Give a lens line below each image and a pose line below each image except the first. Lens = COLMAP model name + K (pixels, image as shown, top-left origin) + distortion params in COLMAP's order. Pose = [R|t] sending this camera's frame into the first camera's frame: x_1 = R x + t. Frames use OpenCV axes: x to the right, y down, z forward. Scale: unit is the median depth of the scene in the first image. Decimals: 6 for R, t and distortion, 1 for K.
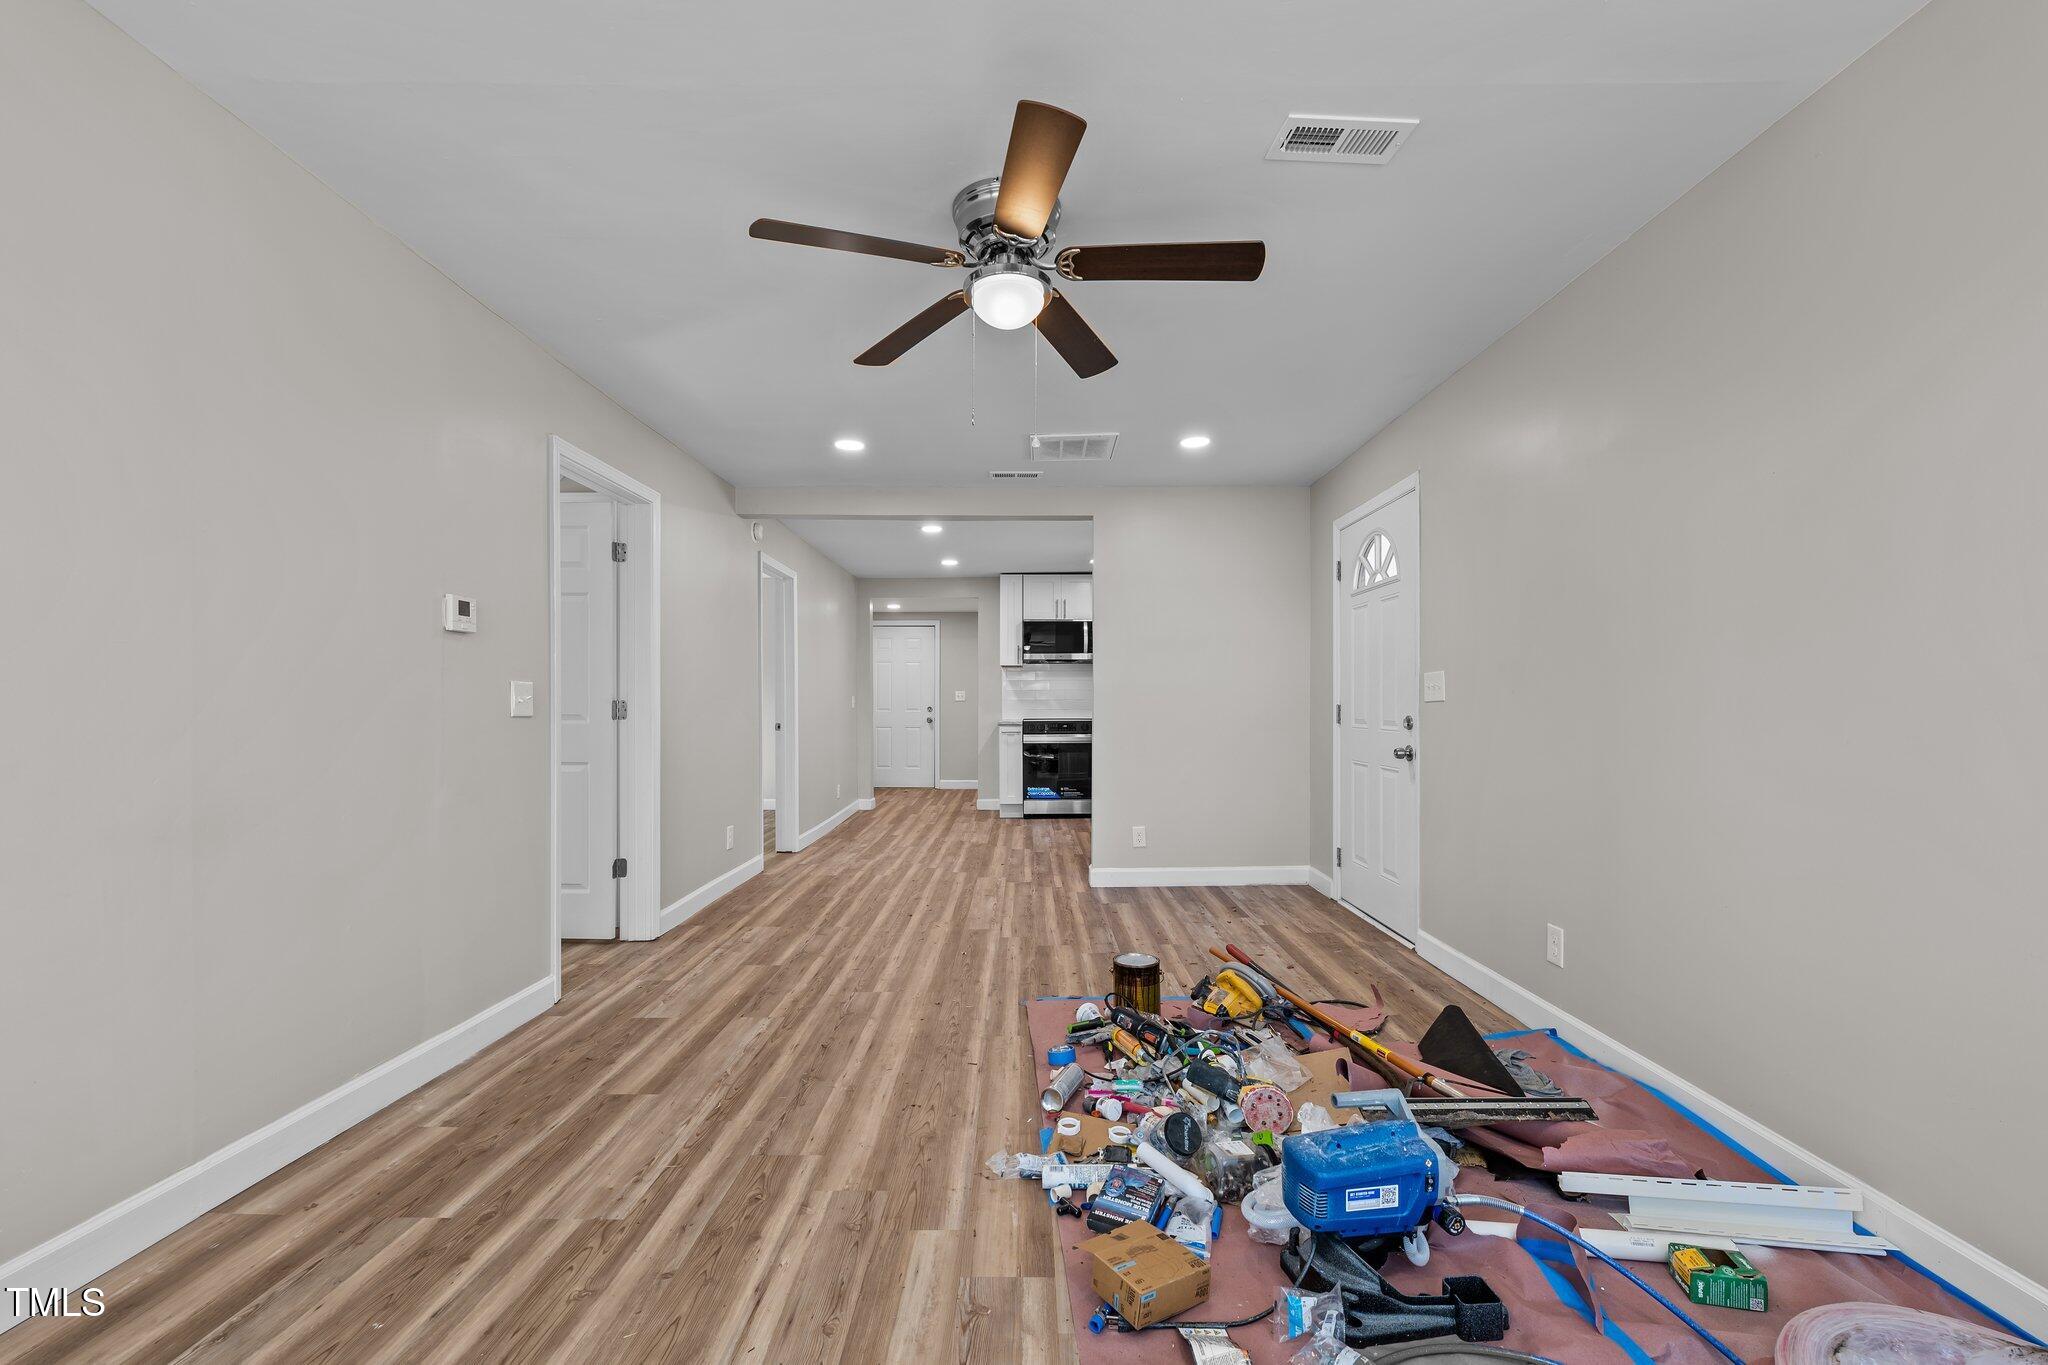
lens RADIAL K [[849.2, 0, 1026.2], [0, 849.2, 704.6], [0, 0, 1]] dist [0.001287, 0.000015]
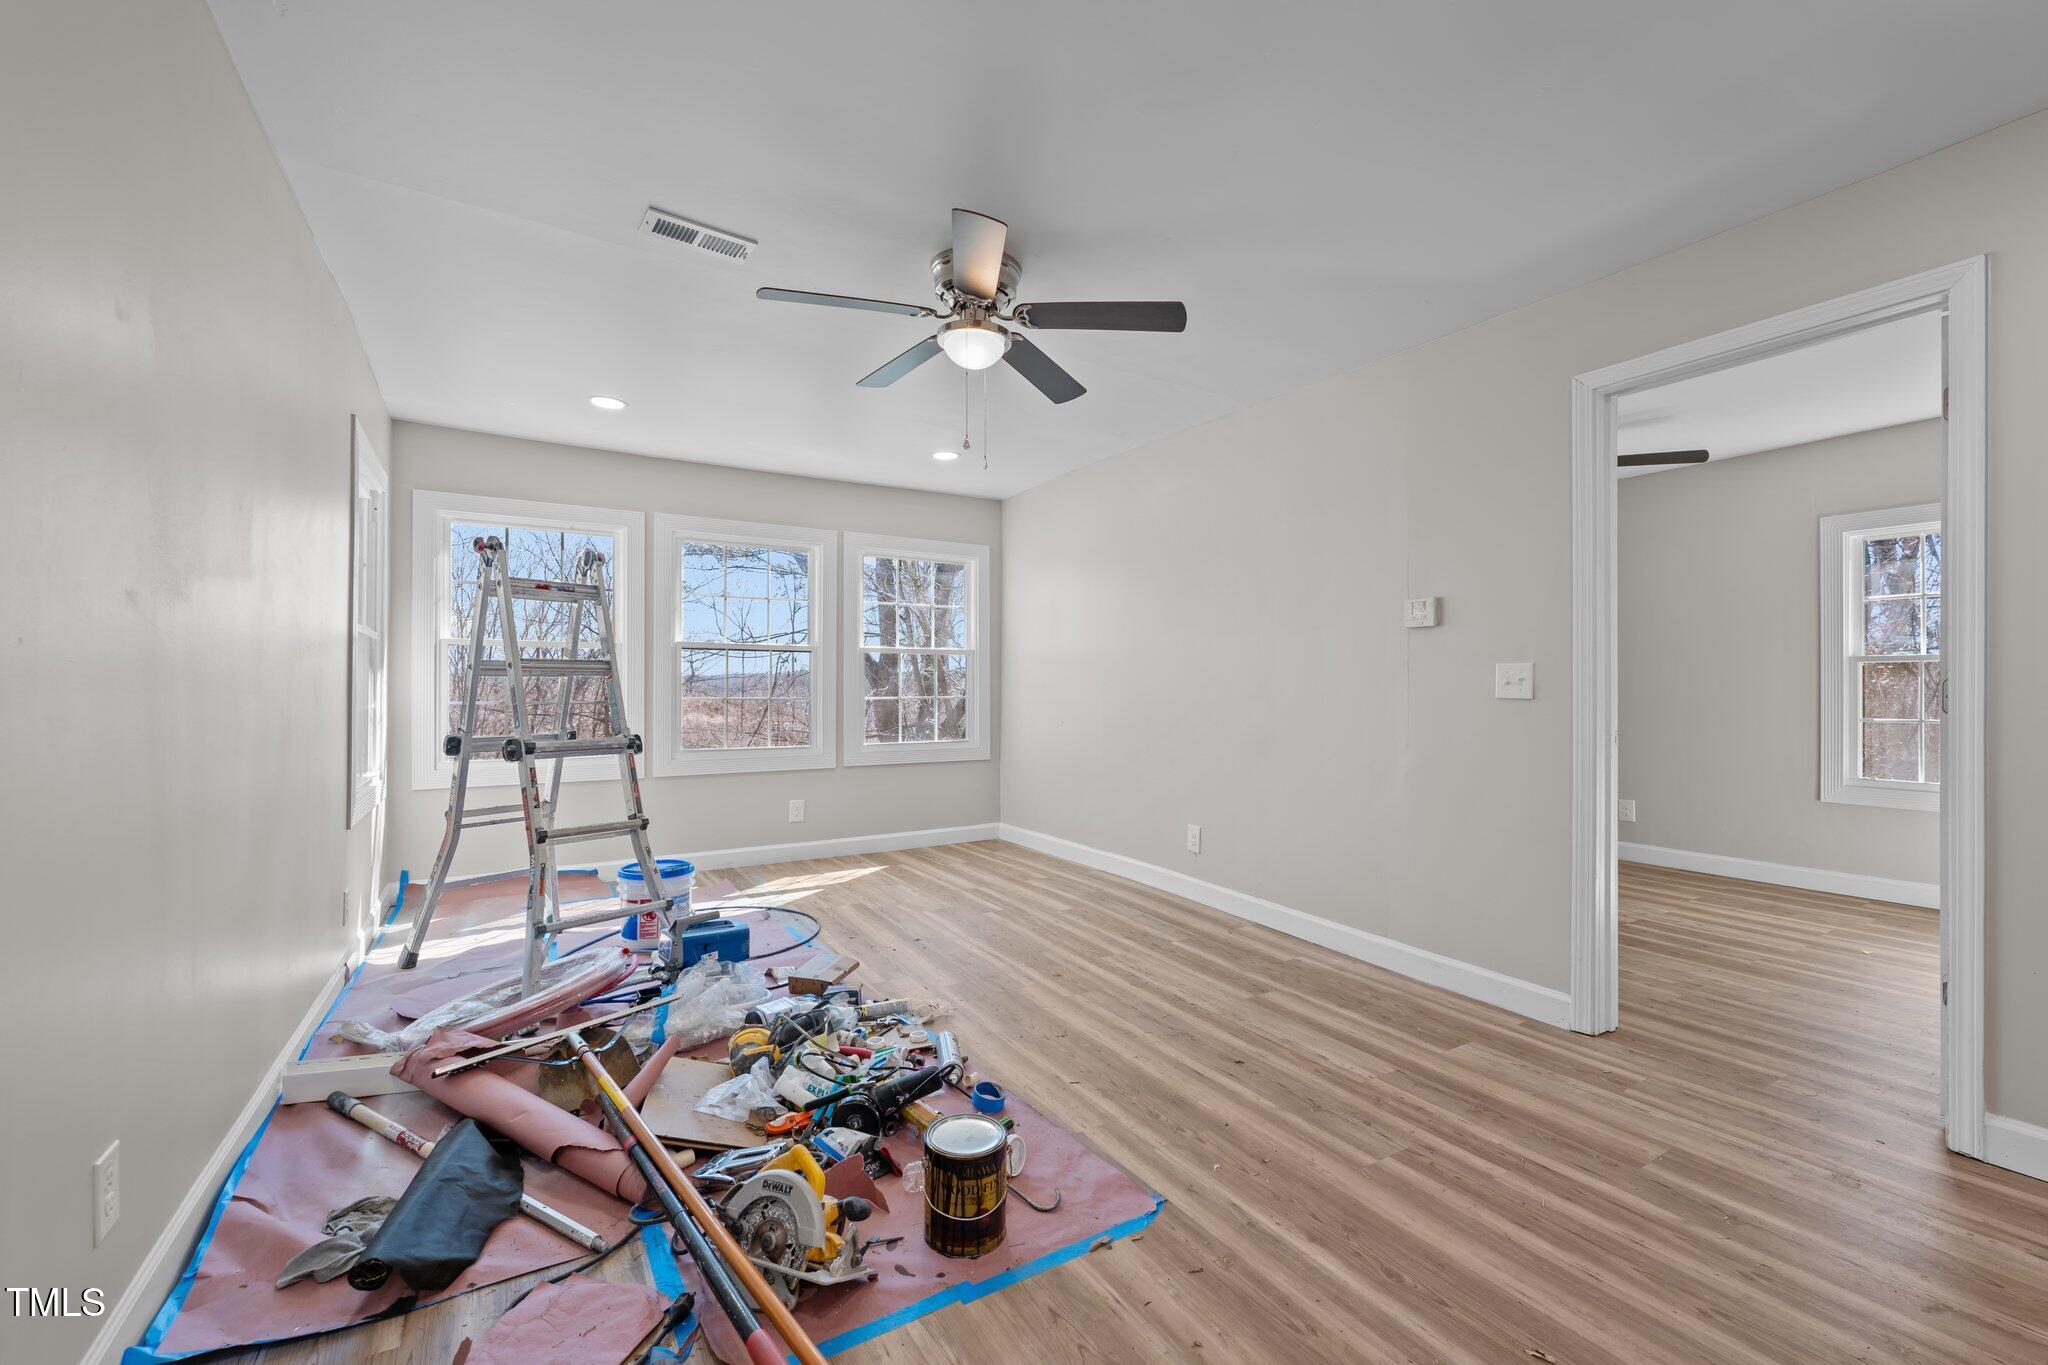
lens RADIAL K [[838.1, 0, 1021.7], [0, 838.1, 684.6], [0, 0, 1]] dist [0.000886, -0.000022]
pose [[-0.854806, -0.004946, -0.518924, 0.328422], [-0.002216, 0.999980, -0.005880, 0.003744], [0.518943, -0.003876, -0.854800, 1.265551]]
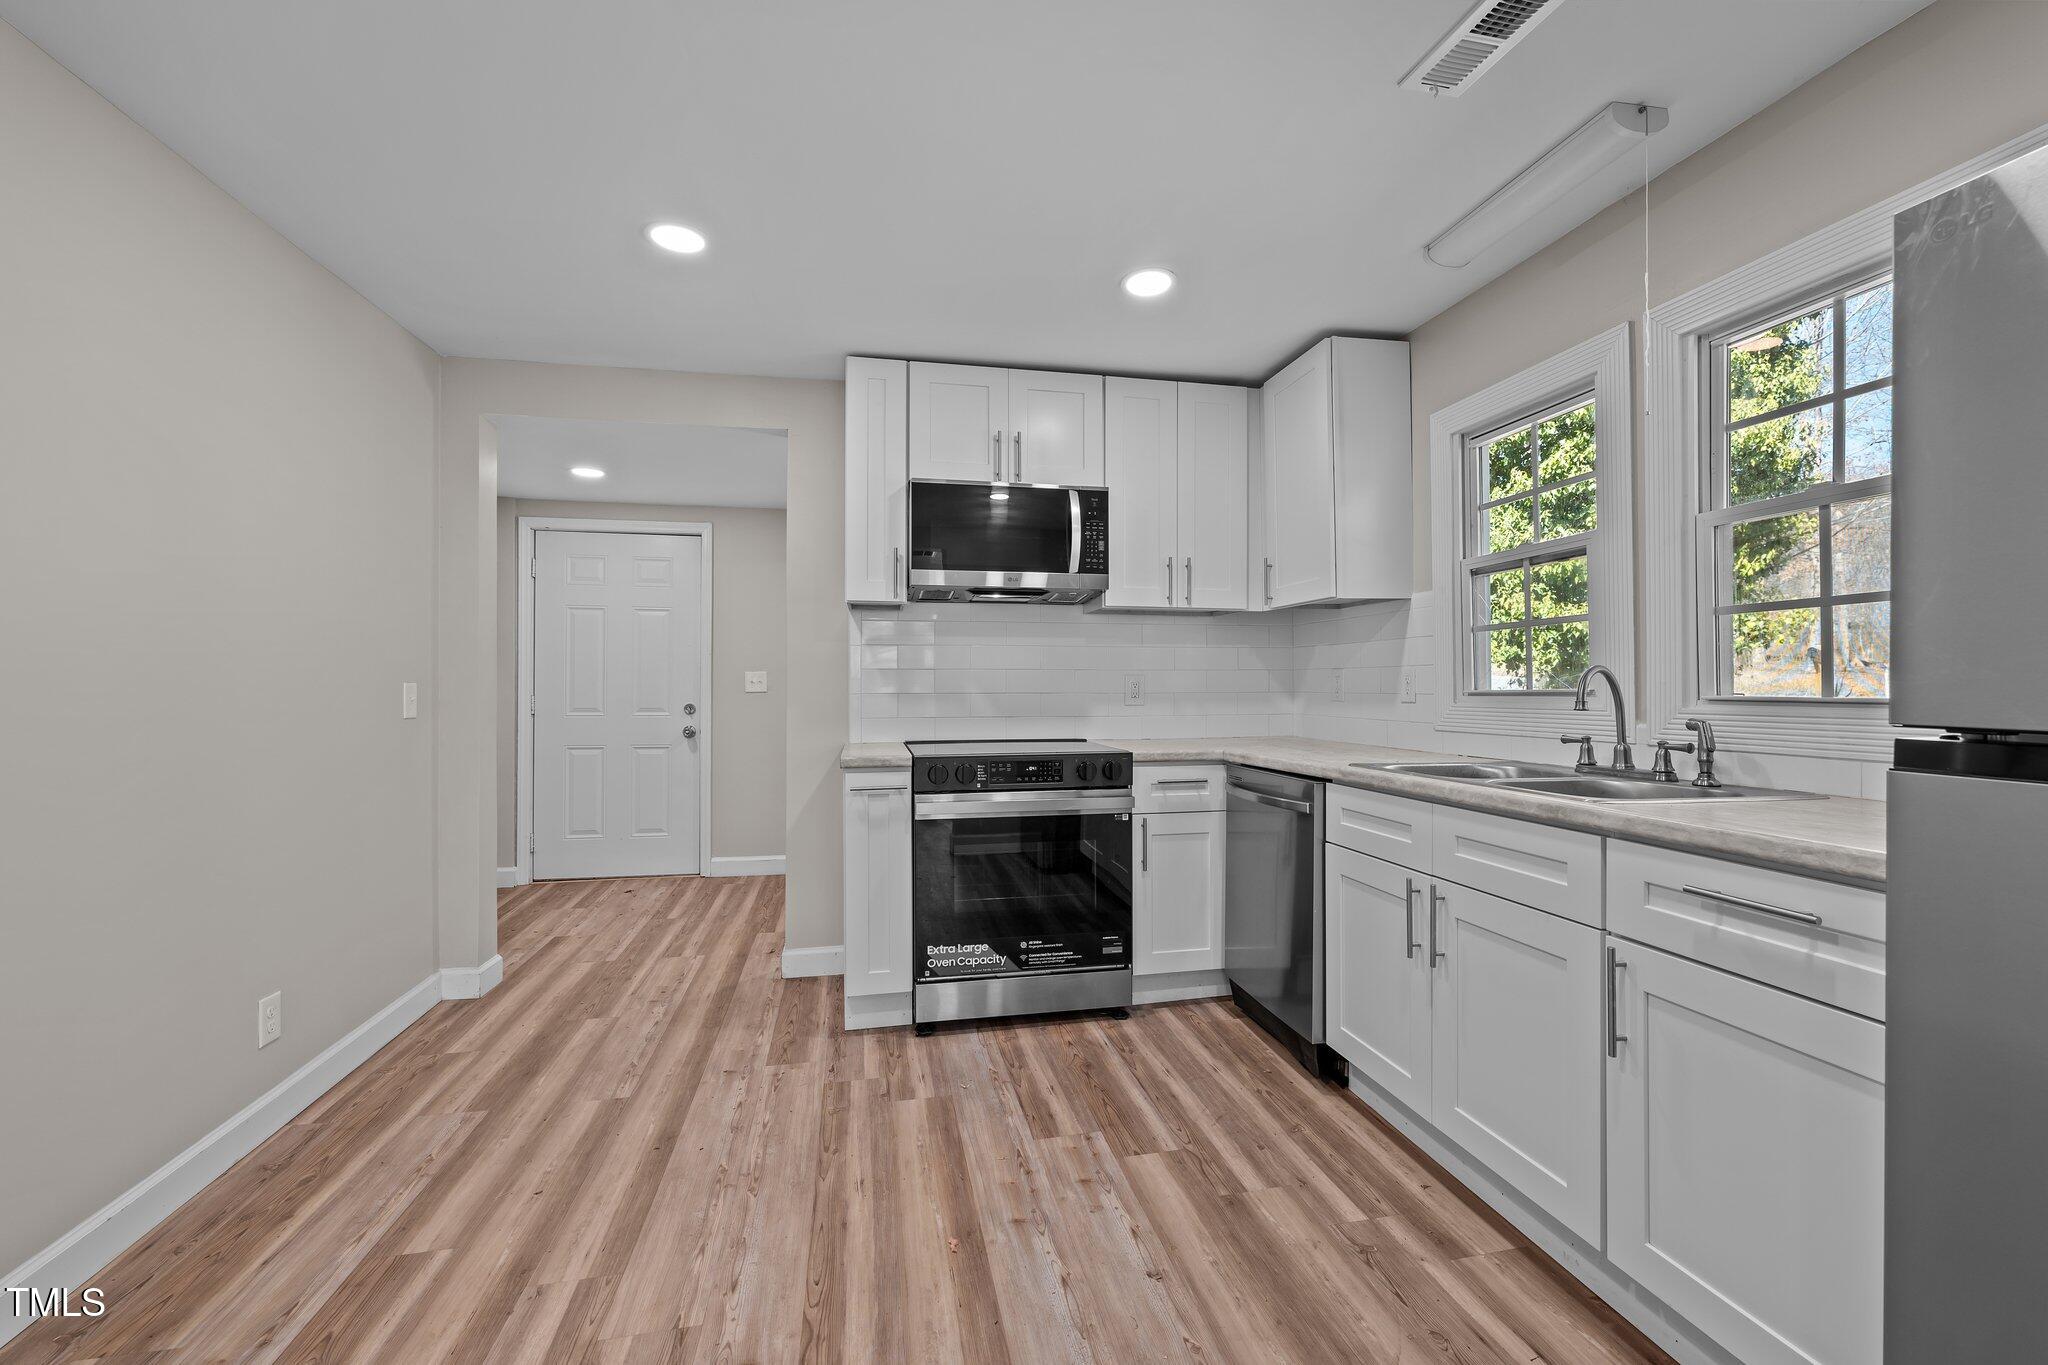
lens RADIAL K [[838.1, 0, 1021.7], [0, 838.1, 684.6], [0, 0, 1]] dist [0.000886, -0.000022]
pose [[0.981789, 0.003135, 0.189950, -0.058325], [-0.002224, 0.999985, -0.005011, -0.019136], [-0.189963, 0.004498, 0.981781, 1.474976]]
